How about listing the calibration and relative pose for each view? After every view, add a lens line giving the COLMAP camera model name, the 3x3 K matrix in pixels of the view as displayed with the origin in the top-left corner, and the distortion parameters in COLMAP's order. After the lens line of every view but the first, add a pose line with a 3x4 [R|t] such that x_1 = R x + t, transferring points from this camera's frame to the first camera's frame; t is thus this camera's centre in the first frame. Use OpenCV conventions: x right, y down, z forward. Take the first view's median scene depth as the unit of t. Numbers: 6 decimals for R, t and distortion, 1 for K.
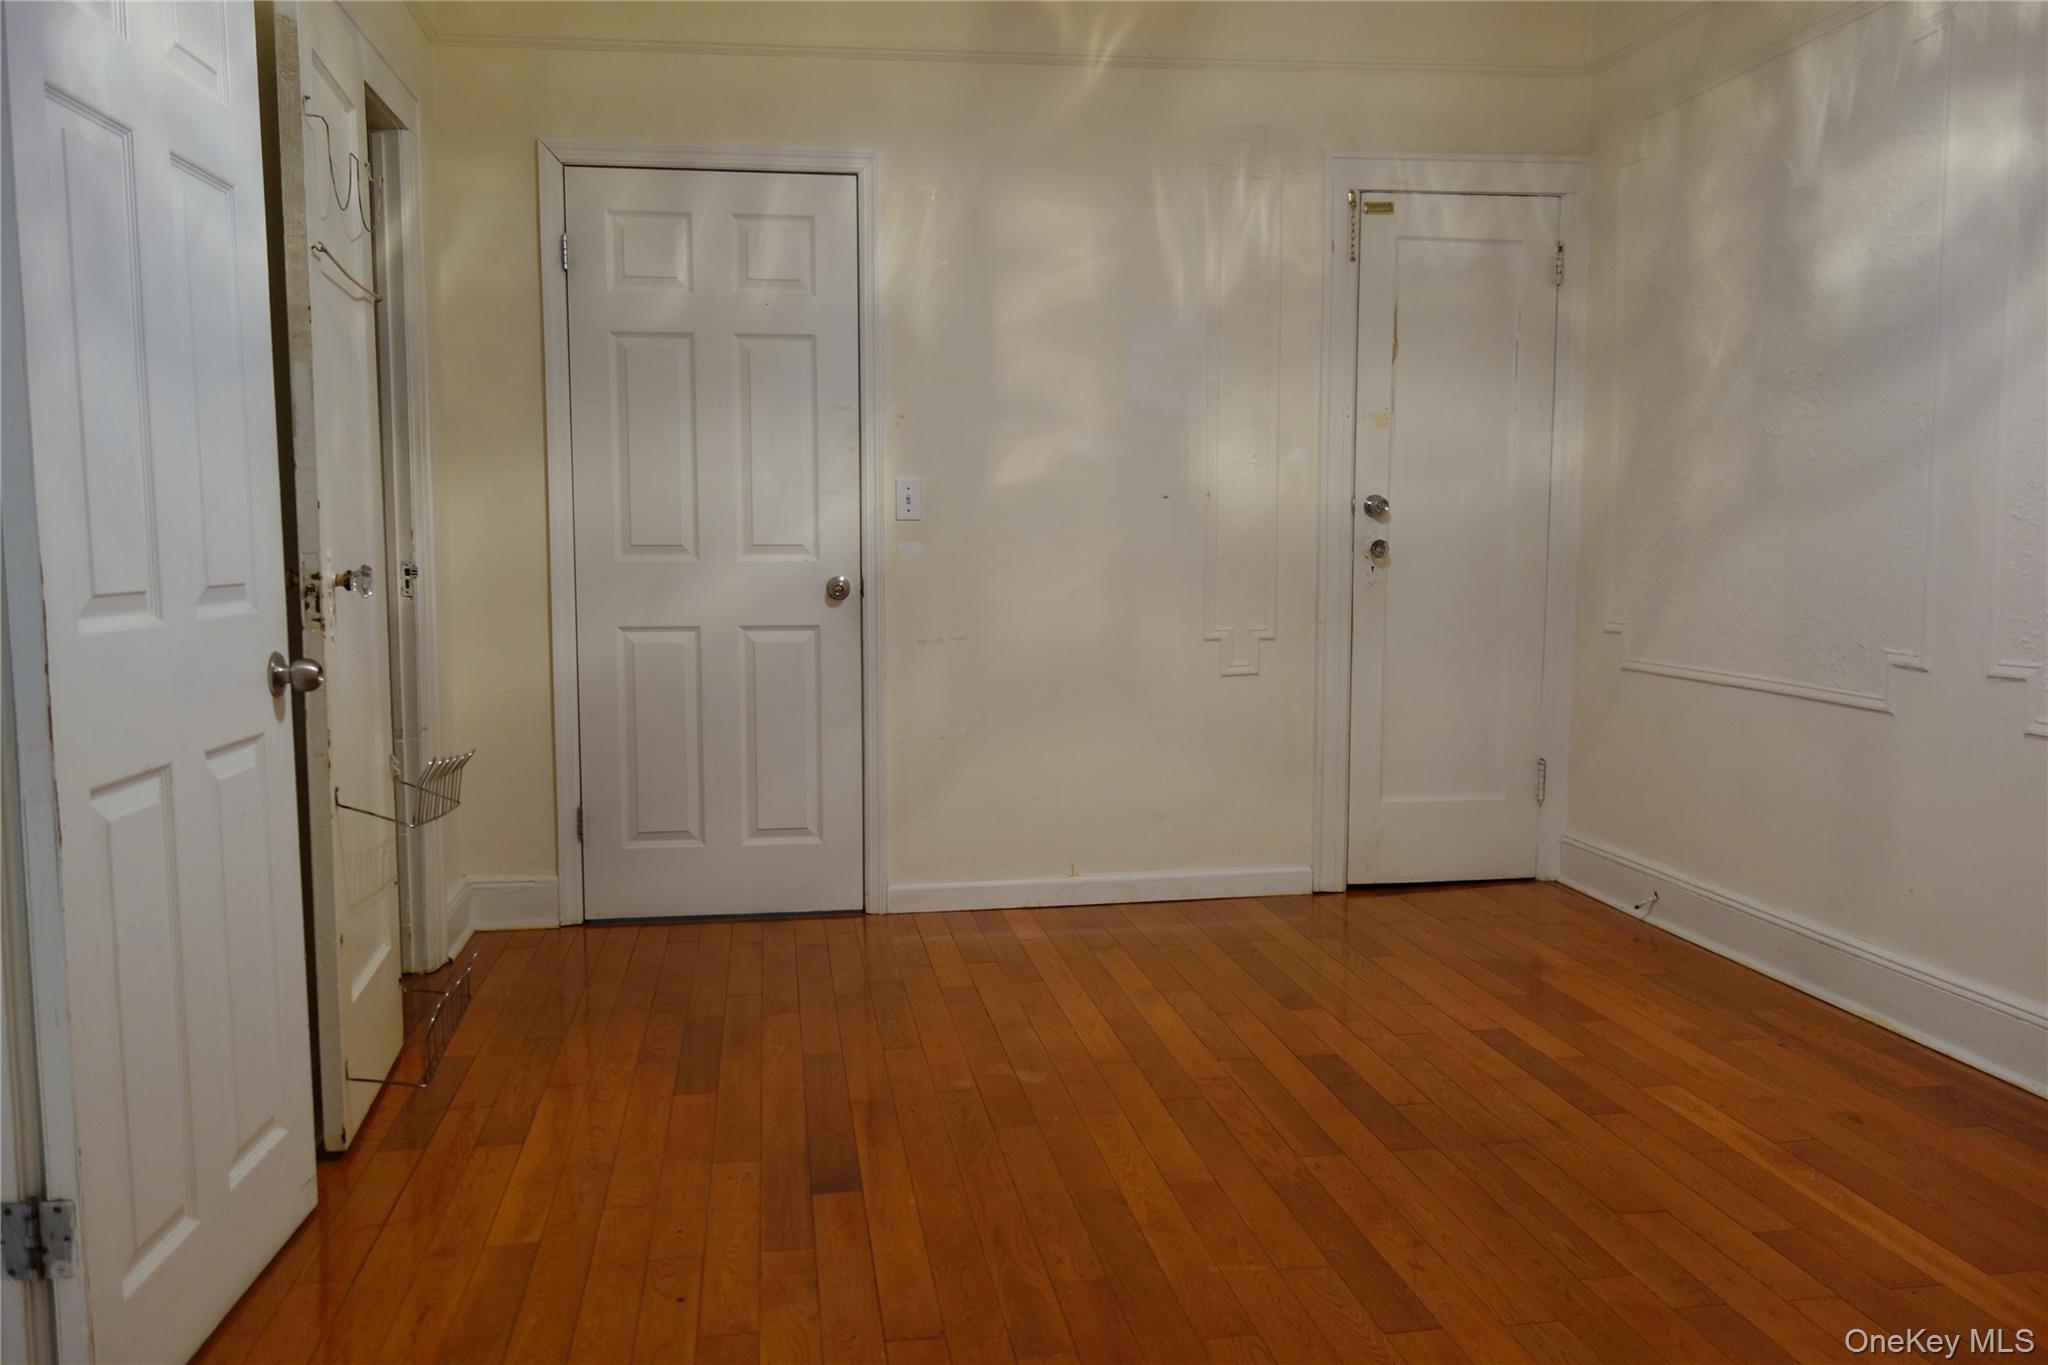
lens RADIAL K [[1621.6, 0, 1024.0], [0, 1621.6, 682.5], [0, 0, 1]] dist [-0.002477, -0.001496]
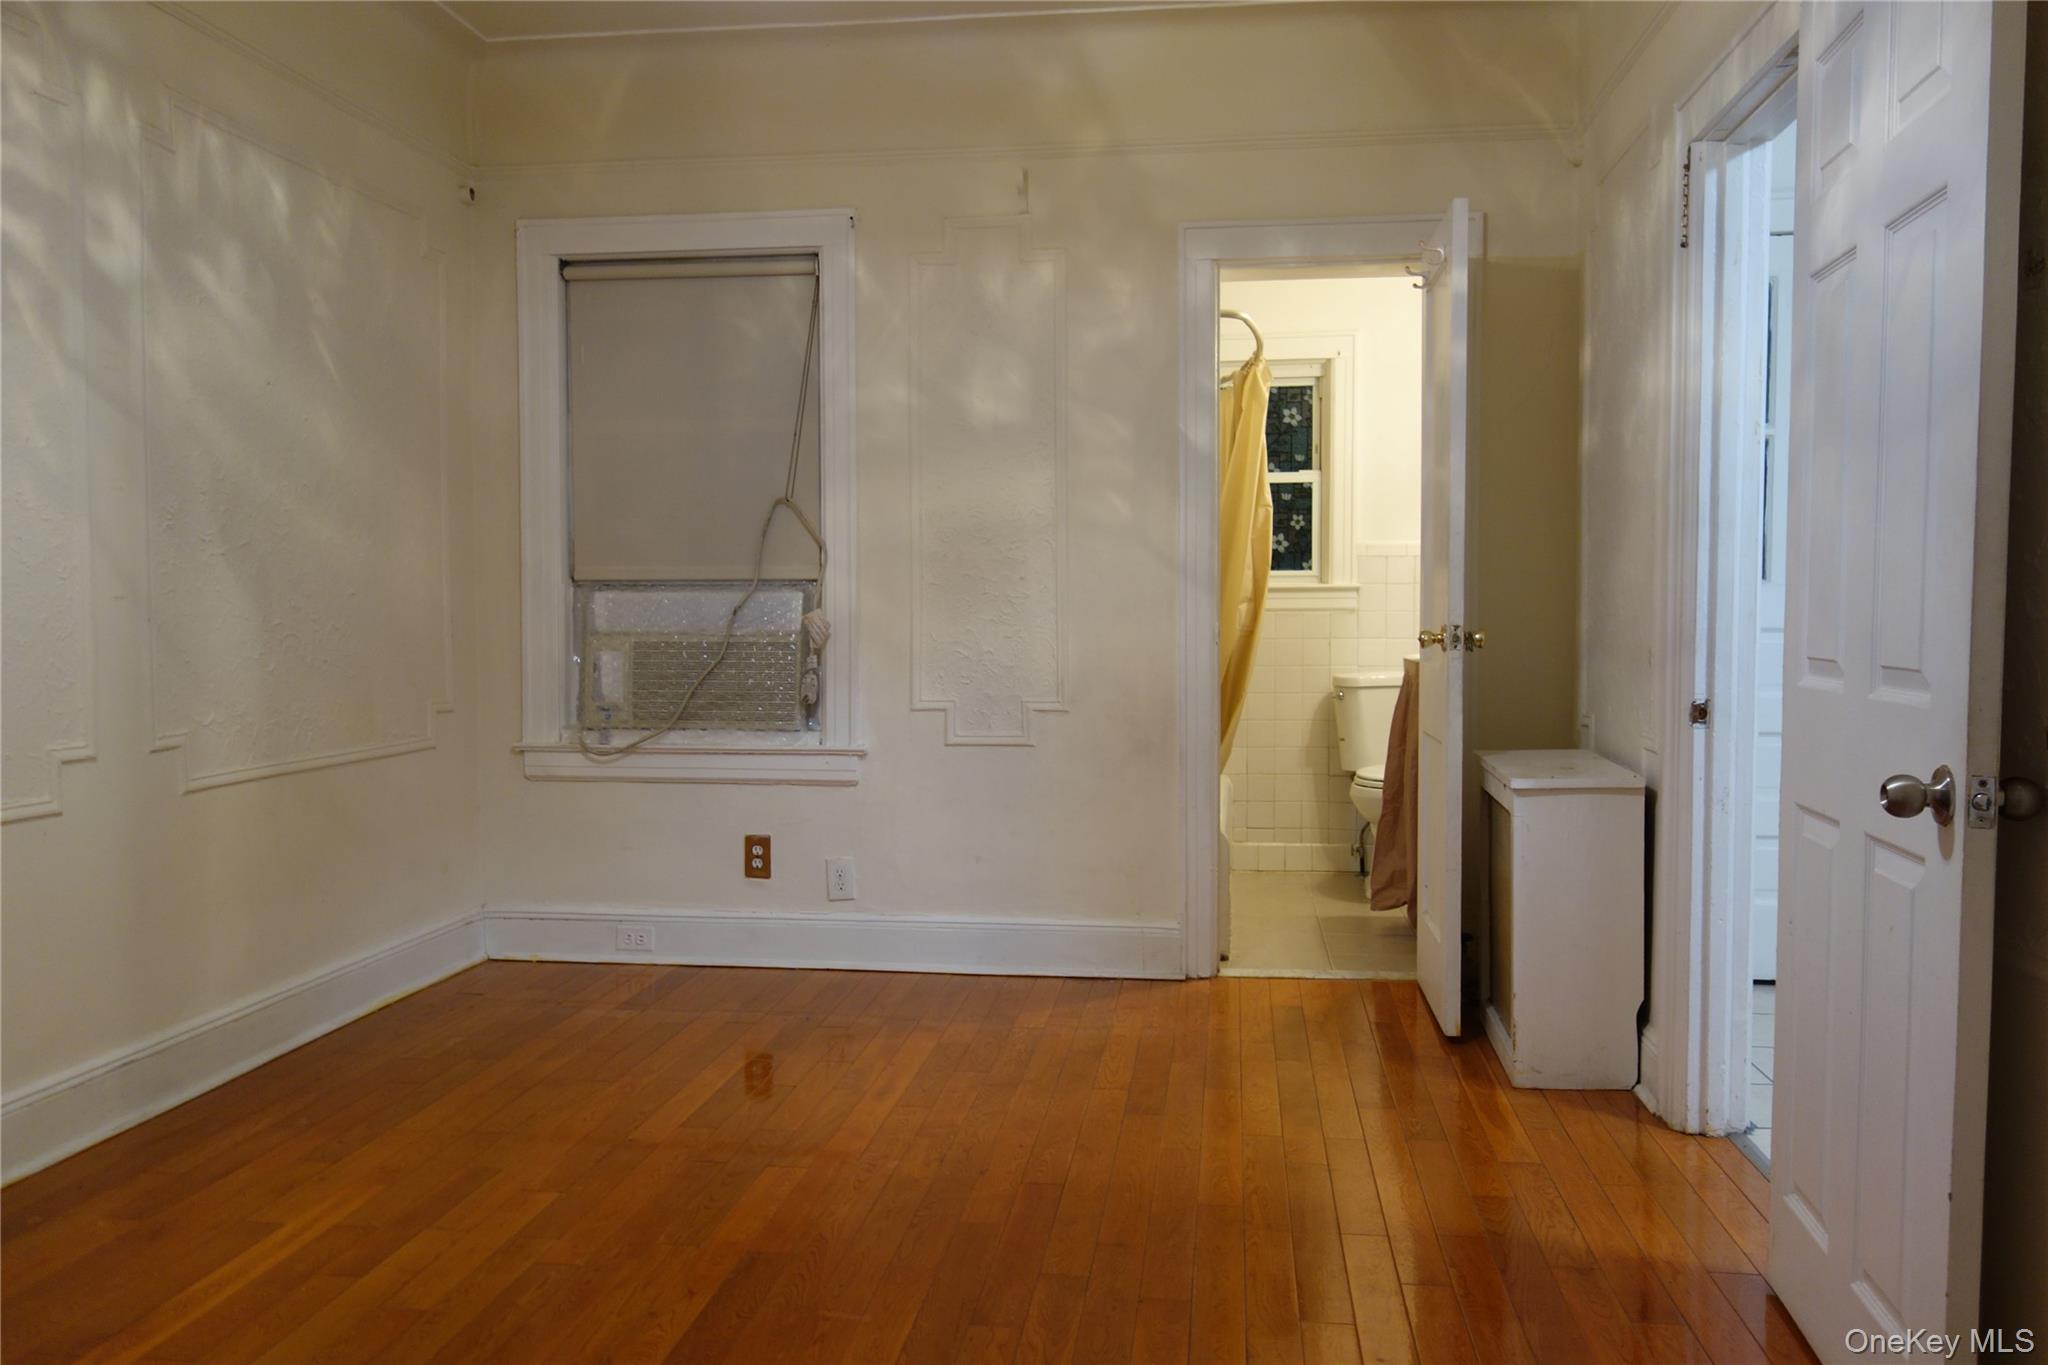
lens RADIAL K [[1621.6, 0, 1024.0], [0, 1621.6, 682.5], [0, 0, 1]] dist [-0.002477, -0.001496]
pose [[-0.959440, -0.008462, 0.281787, -0.264337], [0.032340, 0.989647, 0.139831, -0.180766], [-0.280053, 0.143273, -0.949233, 1.862209]]
